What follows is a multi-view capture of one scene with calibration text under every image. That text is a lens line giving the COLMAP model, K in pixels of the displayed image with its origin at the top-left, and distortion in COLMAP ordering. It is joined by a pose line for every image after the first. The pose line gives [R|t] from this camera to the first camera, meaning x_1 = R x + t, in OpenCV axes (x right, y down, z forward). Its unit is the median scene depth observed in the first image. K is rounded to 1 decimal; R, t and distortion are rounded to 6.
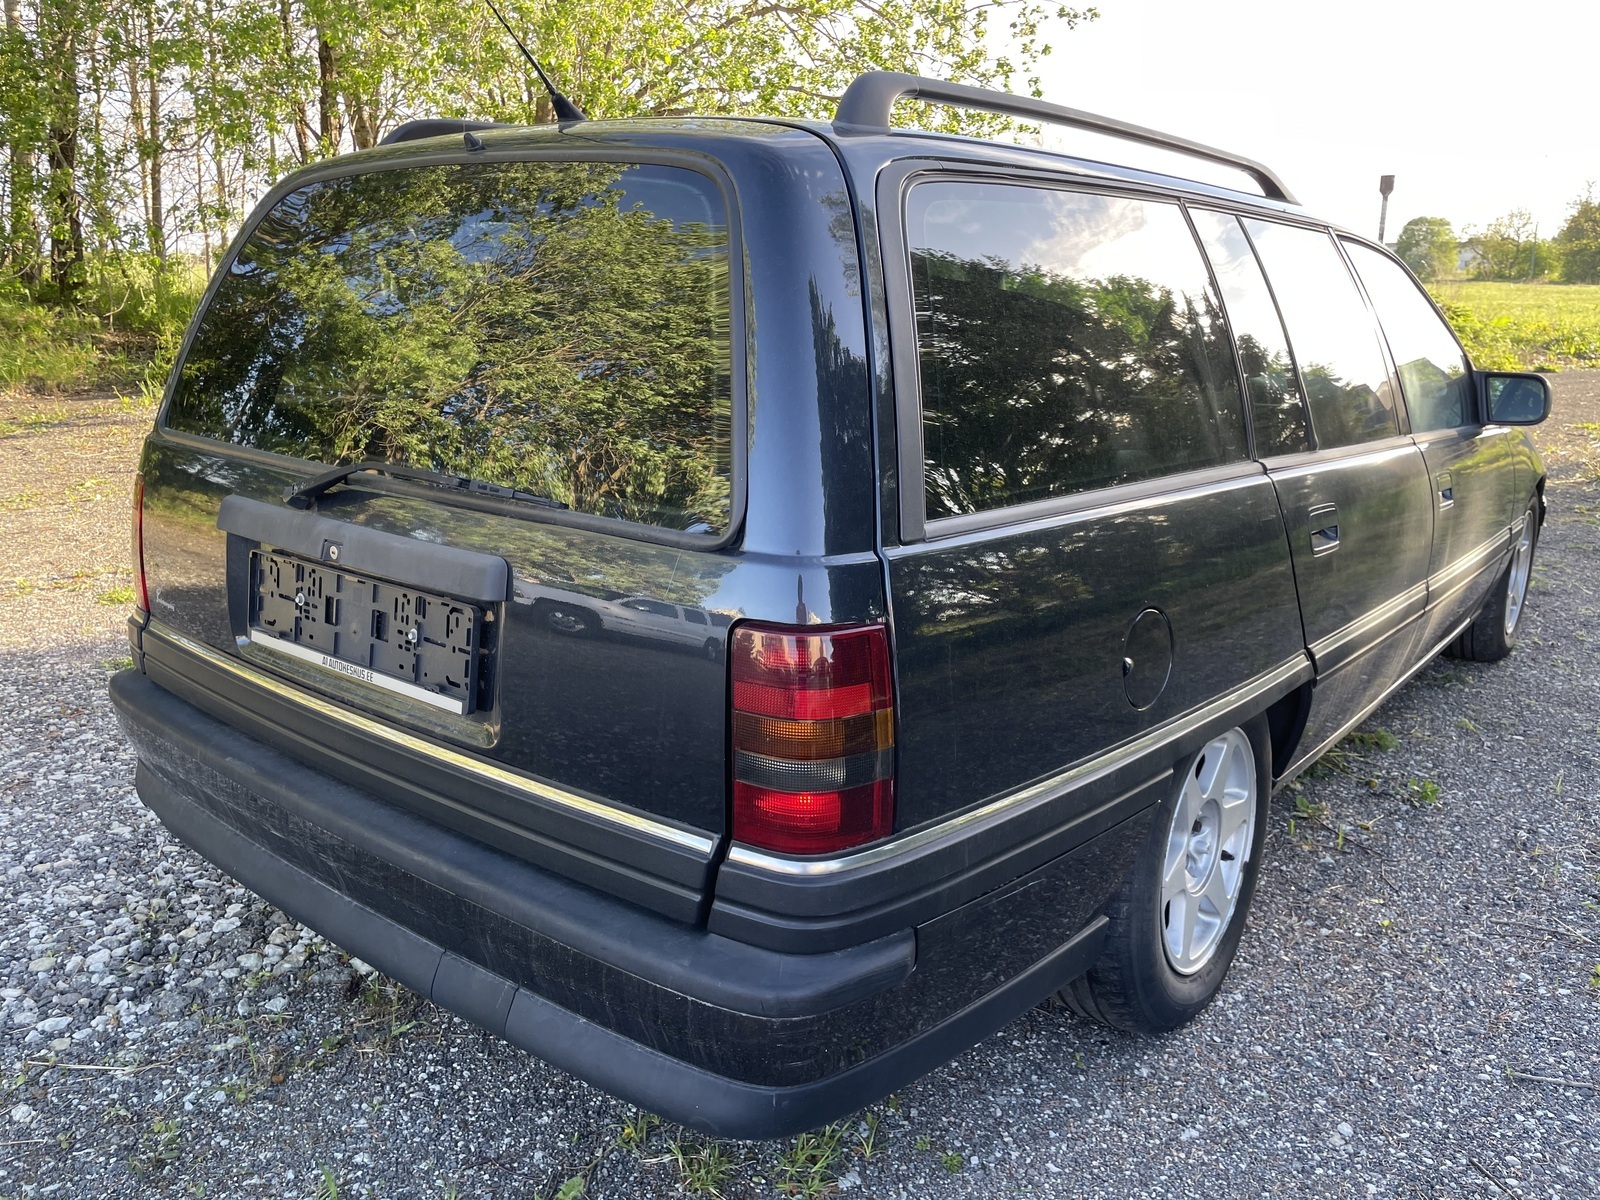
lens RADIAL K [[1208.0, 0, 800.0], [0, 1208.0, 600.0], [0, 0, 1]] dist [0.101074, -0.137295]
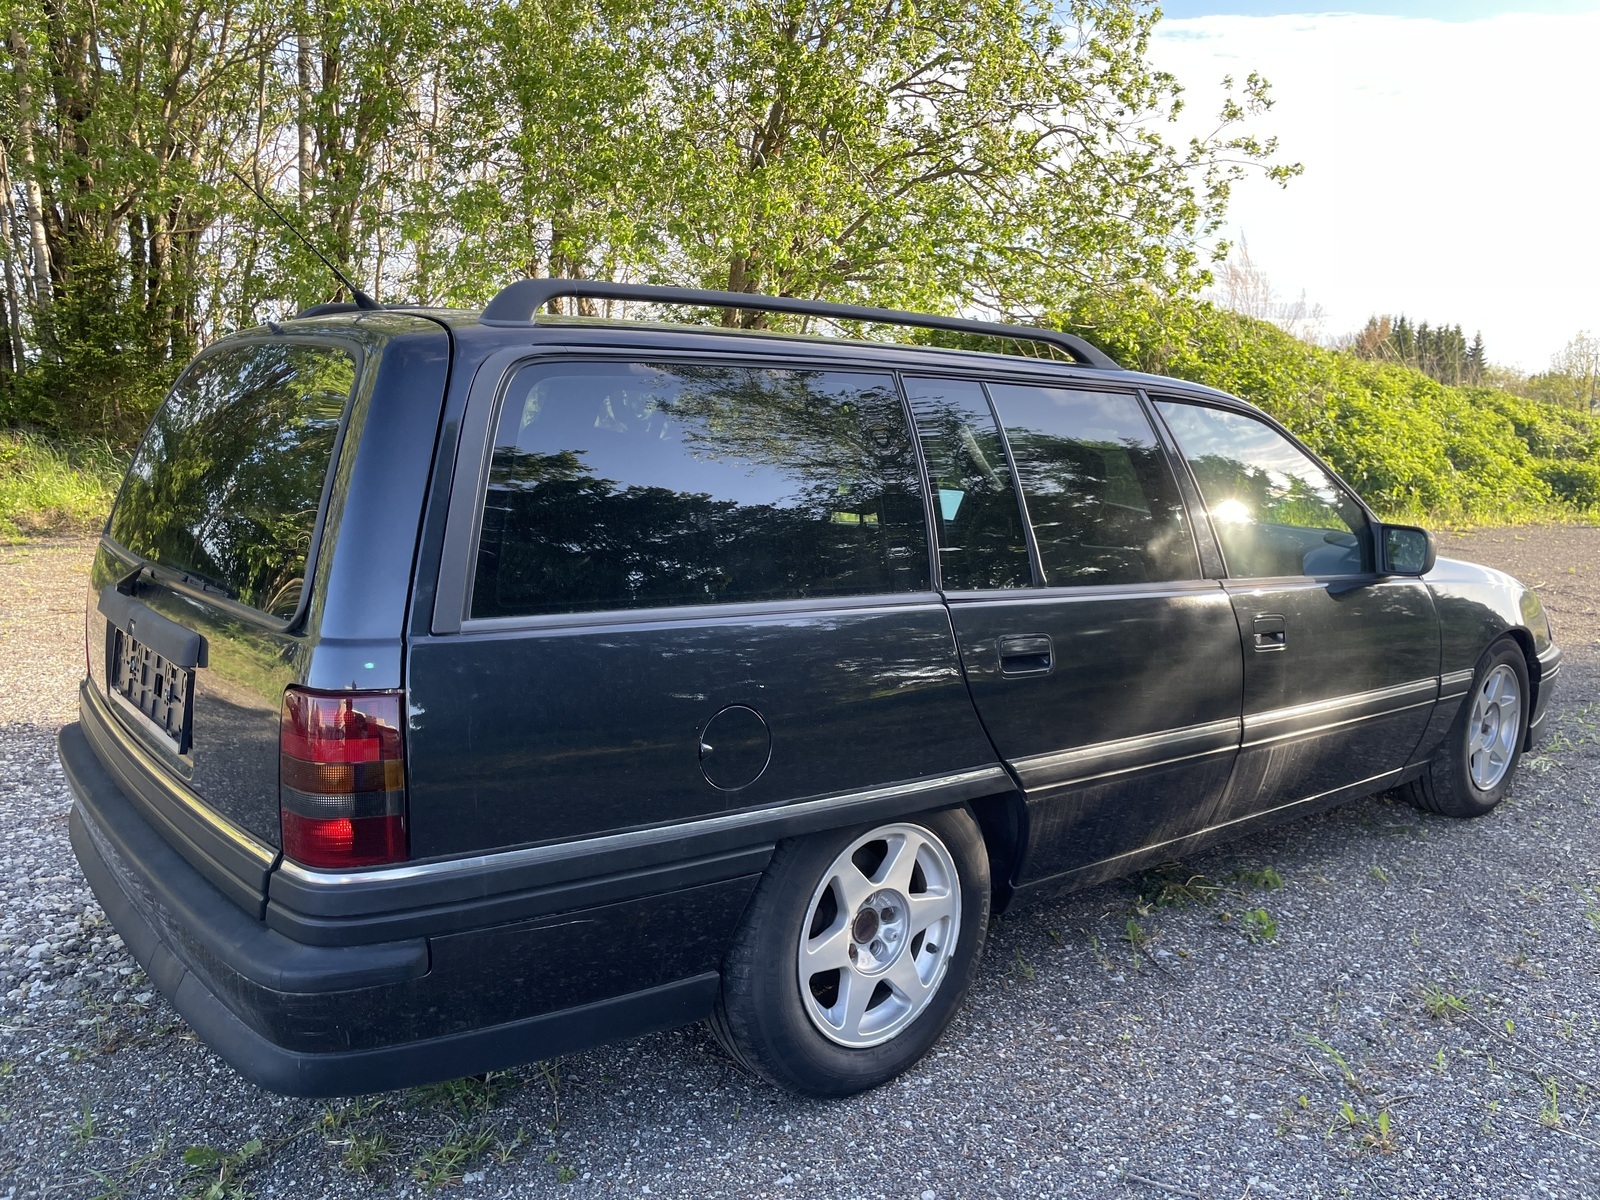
lens RADIAL K [[1208.0, 0, 800.0], [0, 1208.0, 600.0], [0, 0, 1]] dist [0.101074, -0.137295]
pose [[0.980738, 0.041107, -0.190954, 0.484414], [-0.060833, 0.993264, -0.098619, 0.014632], [0.185613, 0.108335, 0.976633, -0.143543]]
